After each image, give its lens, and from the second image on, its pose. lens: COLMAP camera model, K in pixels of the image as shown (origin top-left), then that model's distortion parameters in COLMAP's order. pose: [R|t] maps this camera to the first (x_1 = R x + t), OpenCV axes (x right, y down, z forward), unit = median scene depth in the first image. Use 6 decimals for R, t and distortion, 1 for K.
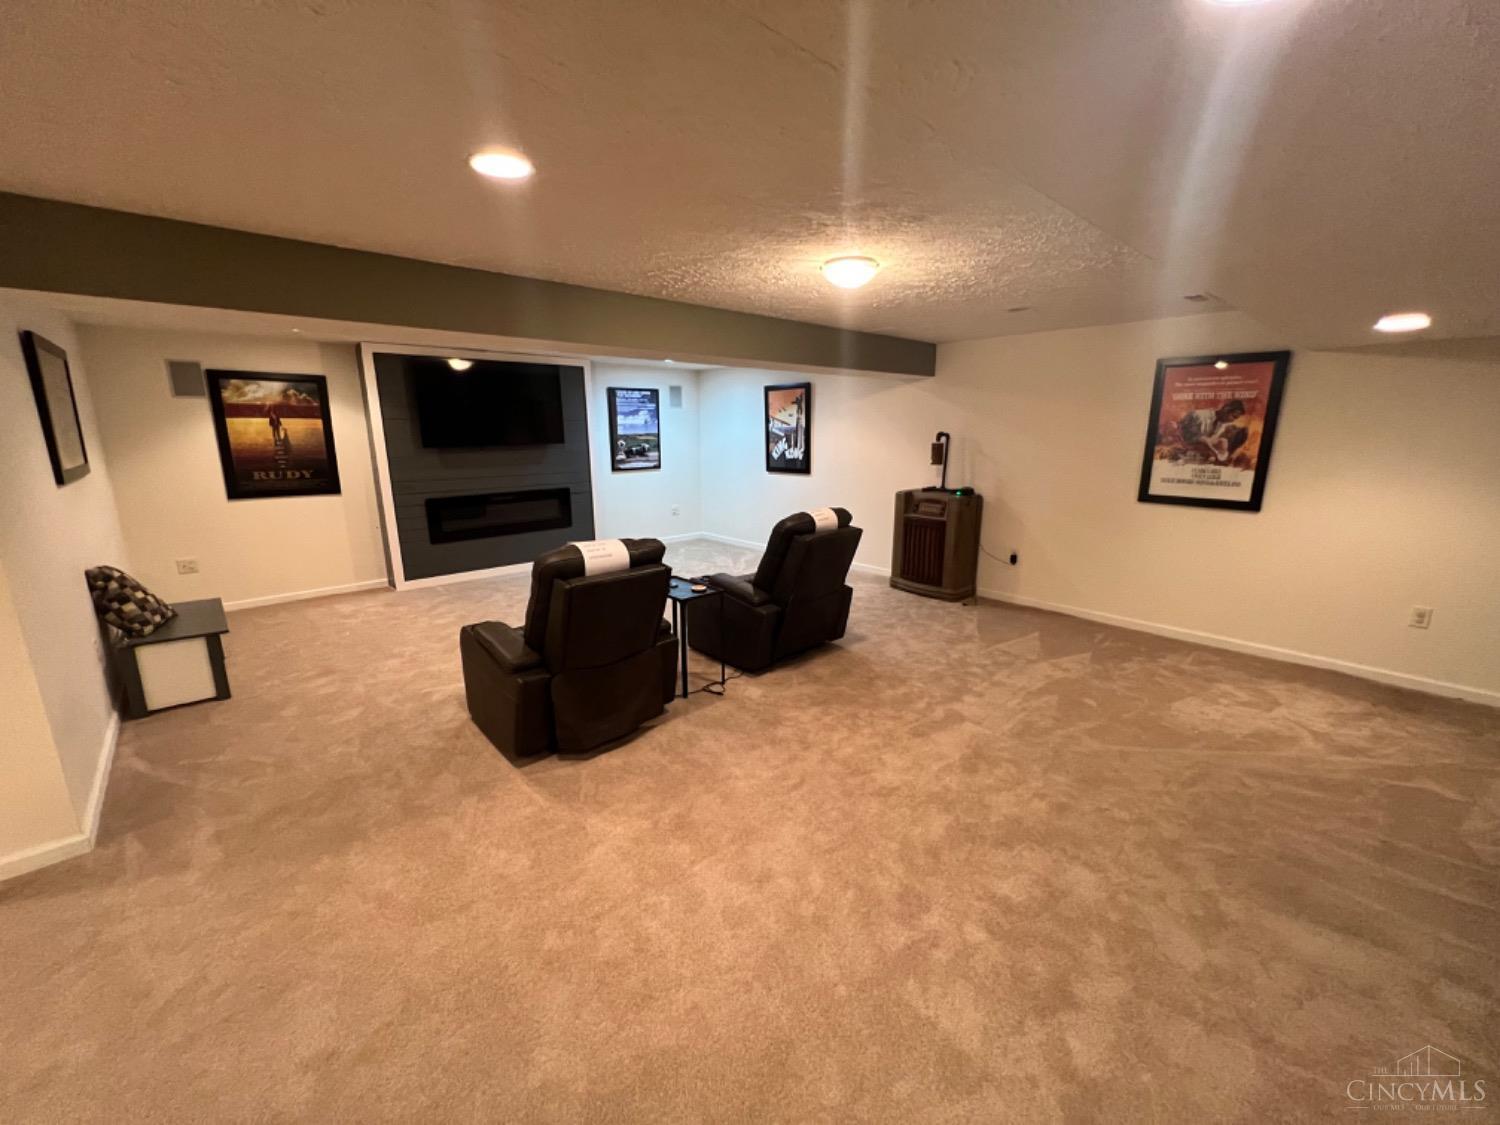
lens RADIAL K [[602.6, 0, 747.0], [0, 602.6, 560.8], [0, 0, 1]] dist [-0.001016, 0.000621]
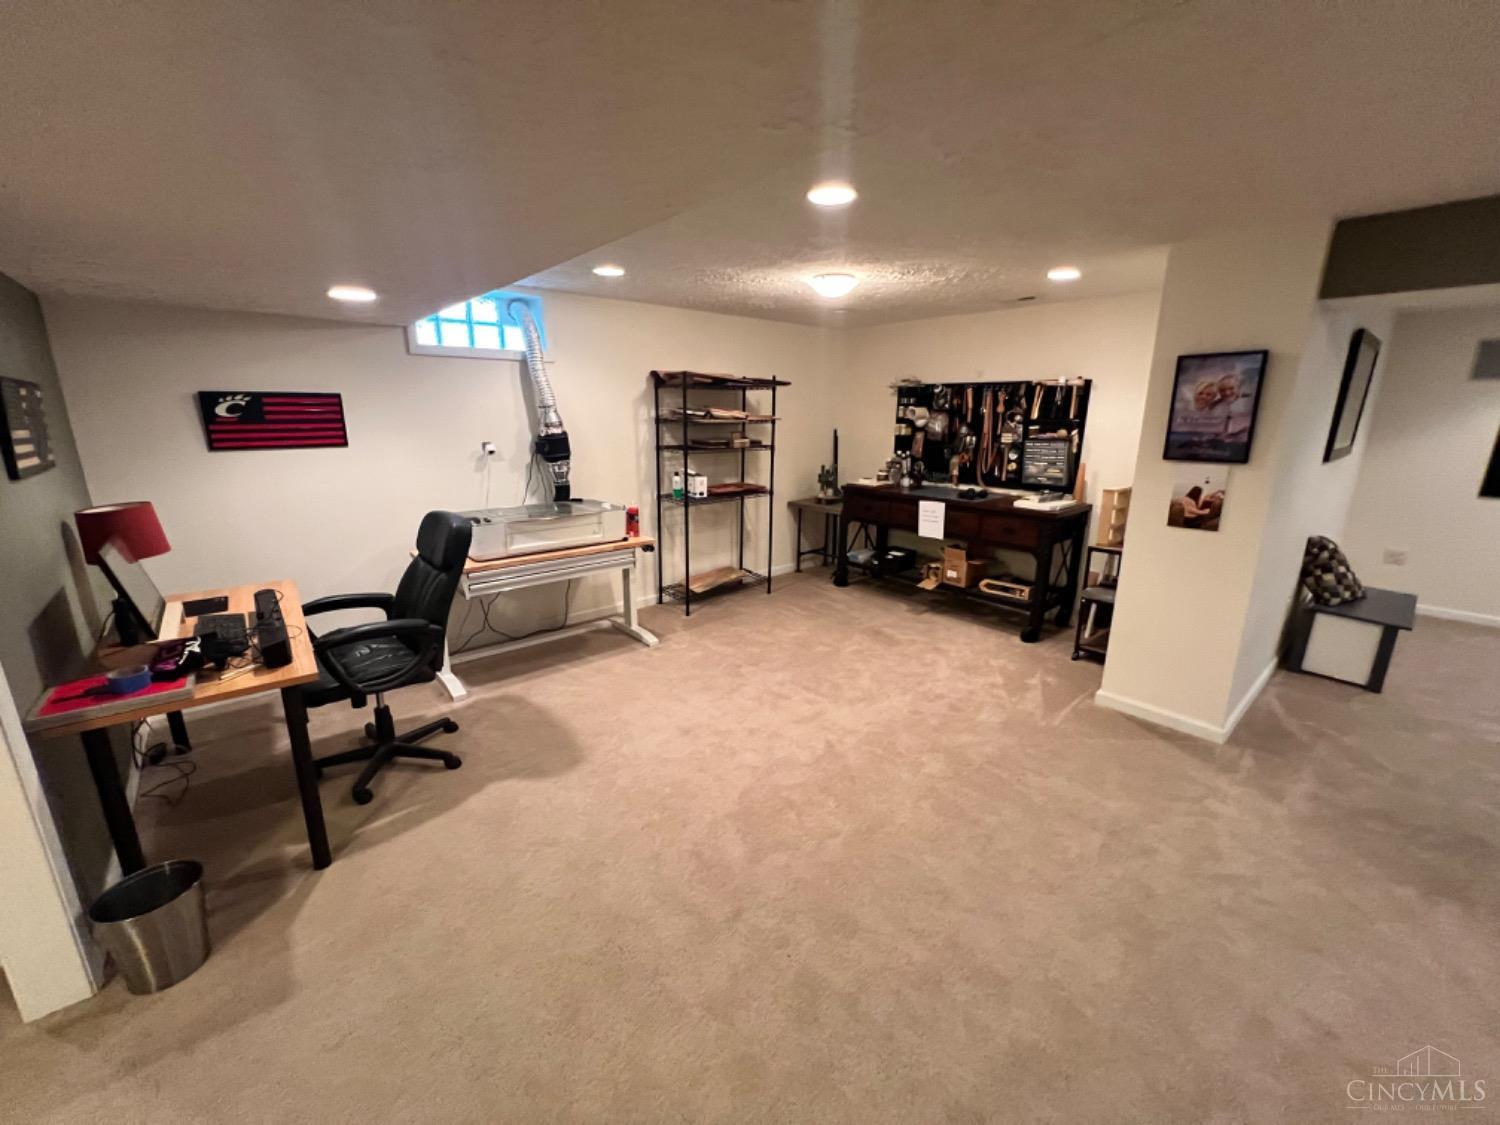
lens RADIAL K [[602.6, 0, 750.4], [0, 602.6, 565.4], [0, 0, 1]] dist [-0.001016, 0.000621]
pose [[-0.016579, 0.251363, -0.967751, 0.044378], [-0.224737, 0.942181, 0.248572, 0.018875], [0.974278, 0.221611, 0.040870, -0.069136]]
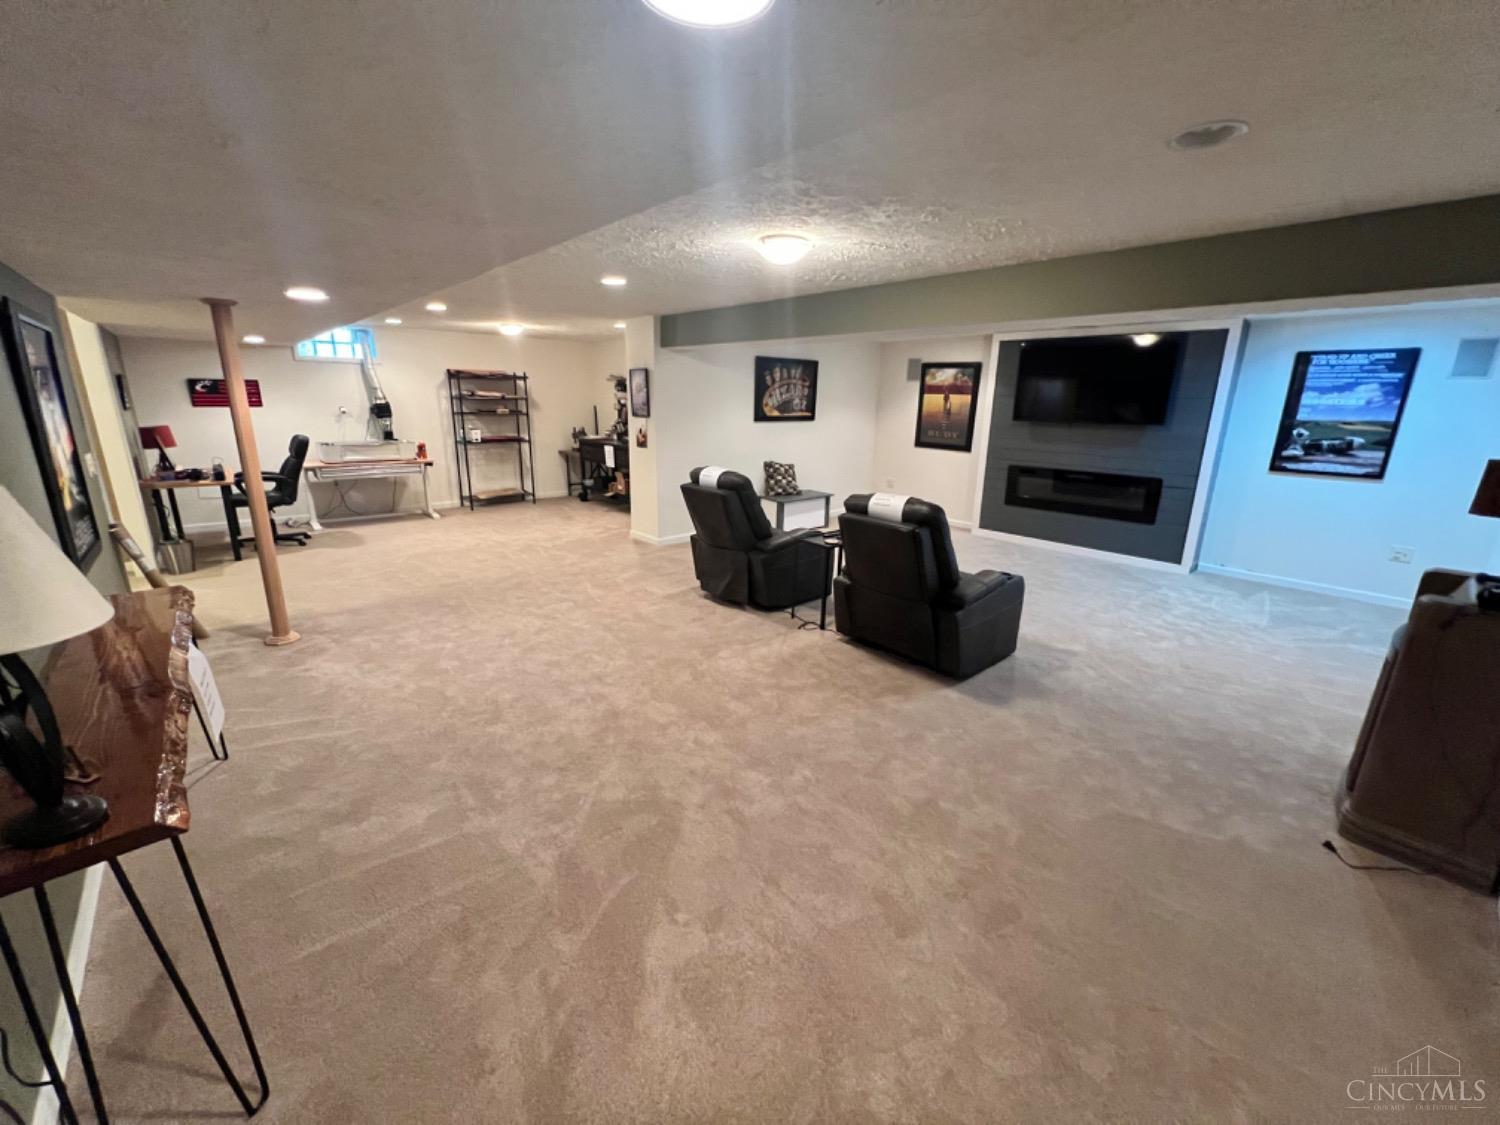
lens RADIAL K [[602.6, 0, 750.9], [0, 602.6, 561.2], [0, 0, 1]] dist [-0.001016, 0.000621]
pose [[-0.003032, 0.265093, -0.964218, 1.013533], [-0.238234, 0.936269, 0.258158, -0.174285], [0.971203, 0.230492, 0.060316, 0.774541]]
